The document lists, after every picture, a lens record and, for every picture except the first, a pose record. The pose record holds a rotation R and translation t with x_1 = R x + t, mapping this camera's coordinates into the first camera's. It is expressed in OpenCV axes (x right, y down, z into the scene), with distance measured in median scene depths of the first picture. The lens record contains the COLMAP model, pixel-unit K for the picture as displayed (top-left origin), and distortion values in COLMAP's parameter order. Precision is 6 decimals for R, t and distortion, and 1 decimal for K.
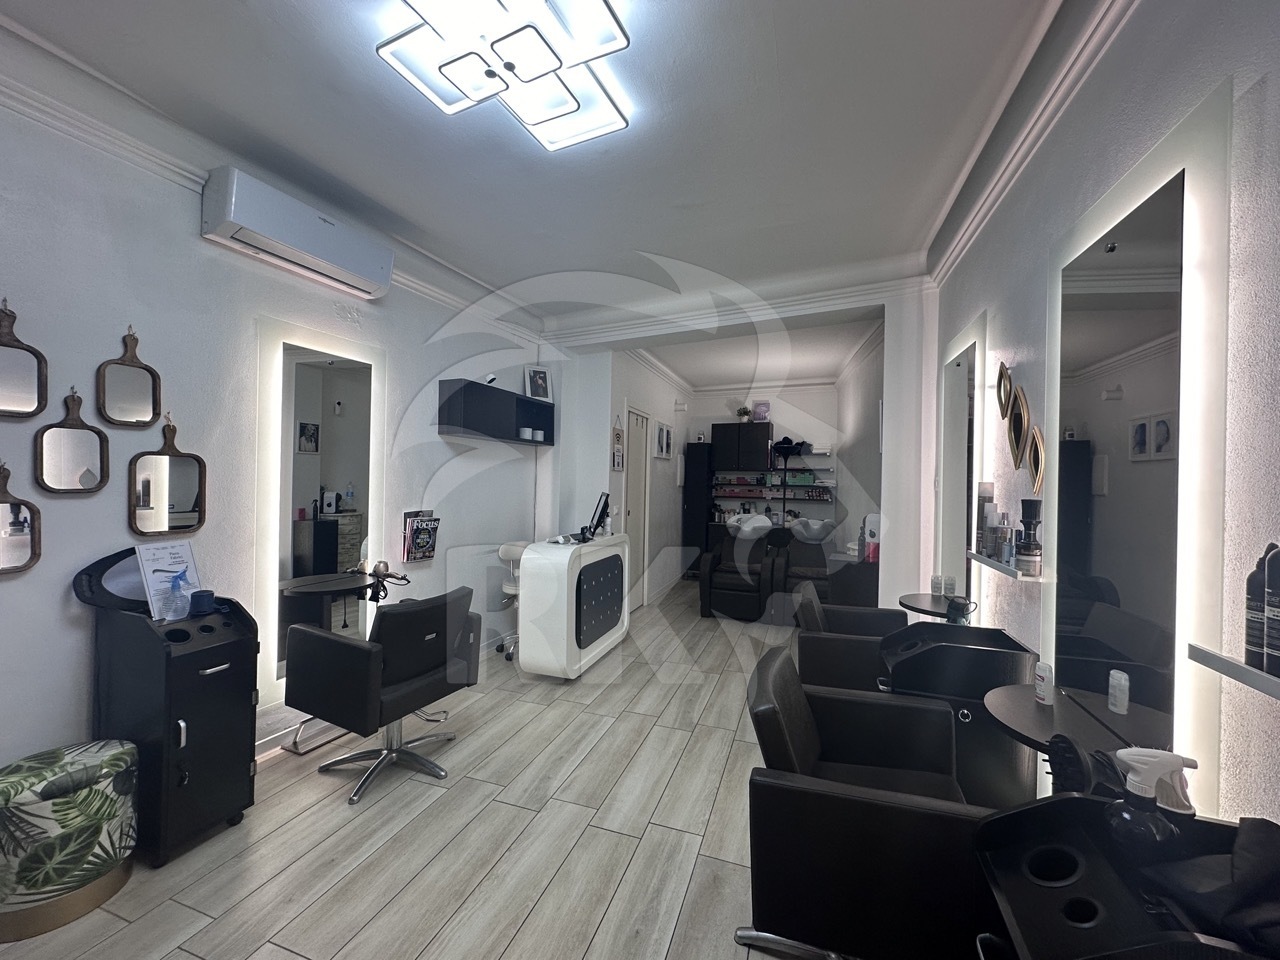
lens RADIAL K [[510.7, 0, 640.0], [0, 510.7, 480.0], [0, 0, 1]] dist [-0.000141, -0.000033]
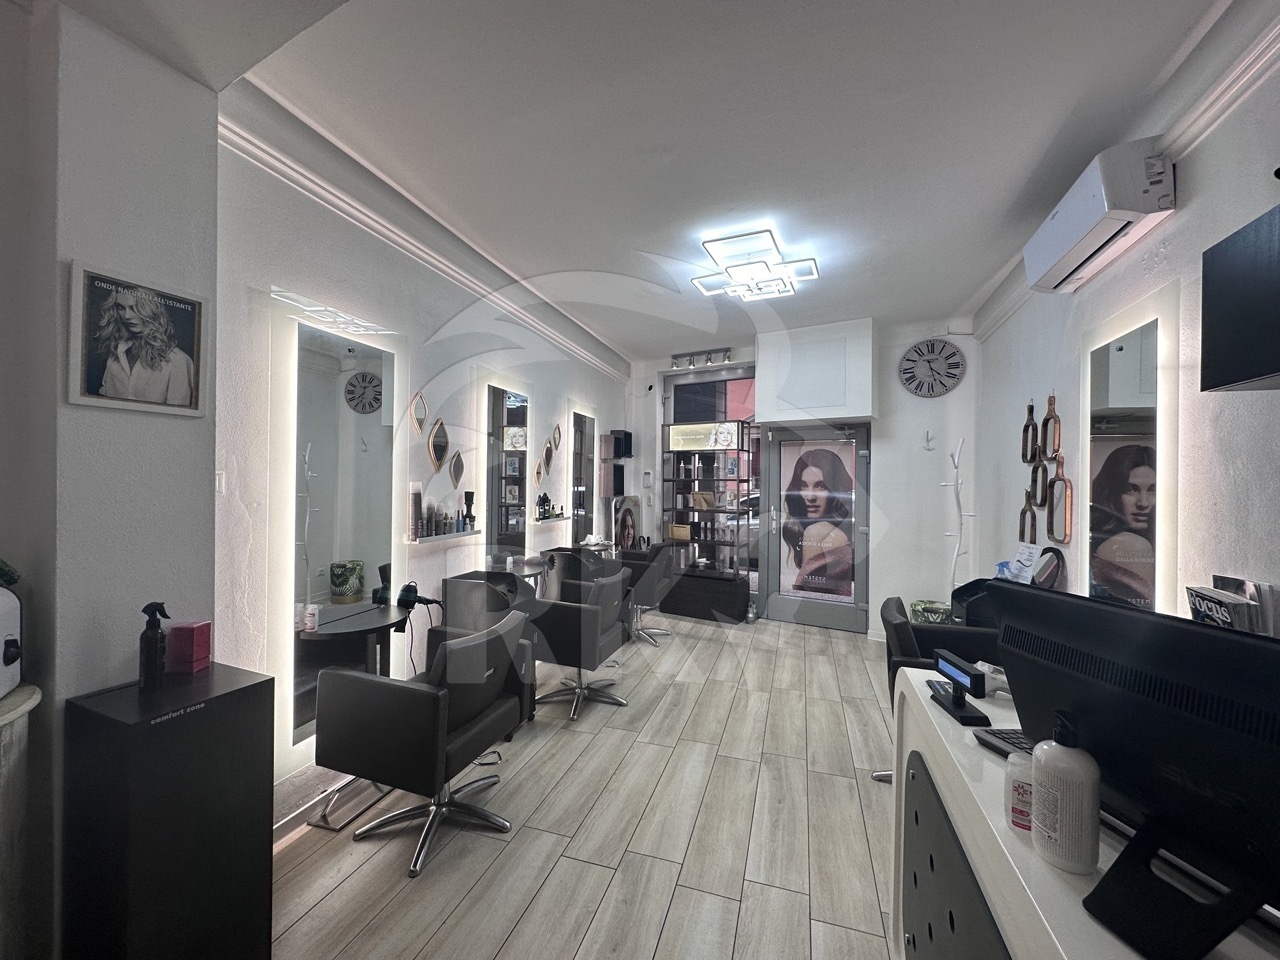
lens RADIAL K [[507.6, 0, 641.3], [0, 507.6, 481.2], [0, 0, 1]] dist [0.000077, -0.000067]
pose [[-0.999288, -0.029862, -0.023074, 0.108117], [-0.029868, 0.999554, -0.000107, -0.010159], [0.023067, 0.000583, -0.999734, 1.613196]]
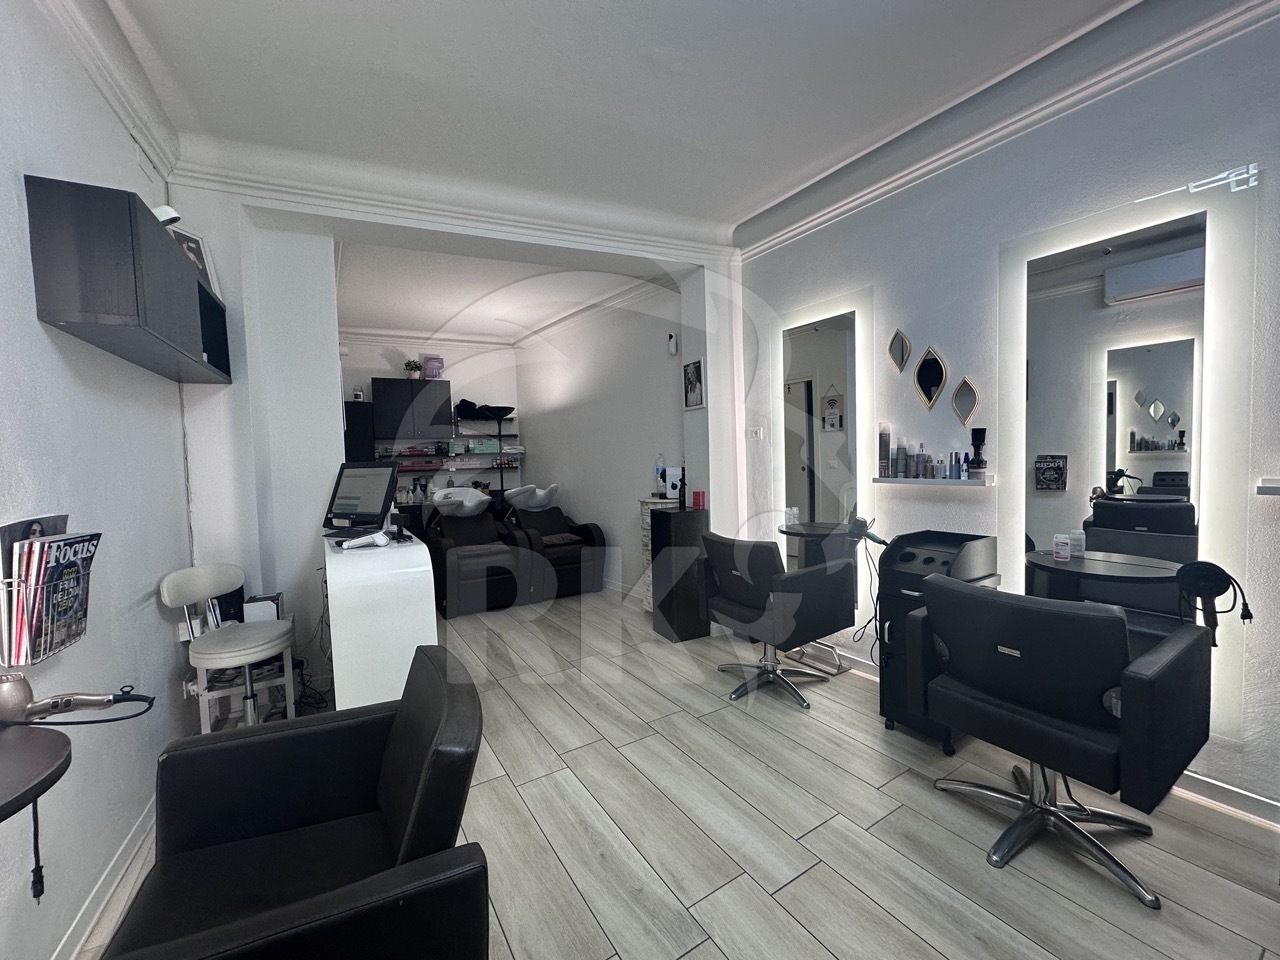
lens RADIAL K [[507.6, 0, 641.3], [0, 507.6, 481.2], [0, 0, 1]] dist [0.000077, -0.000067]
pose [[0.622847, -0.075588, 0.778684, -0.500136], [0.041306, 0.997111, 0.063752, 0.031225], [-0.781253, -0.007543, 0.624170, 0.486431]]
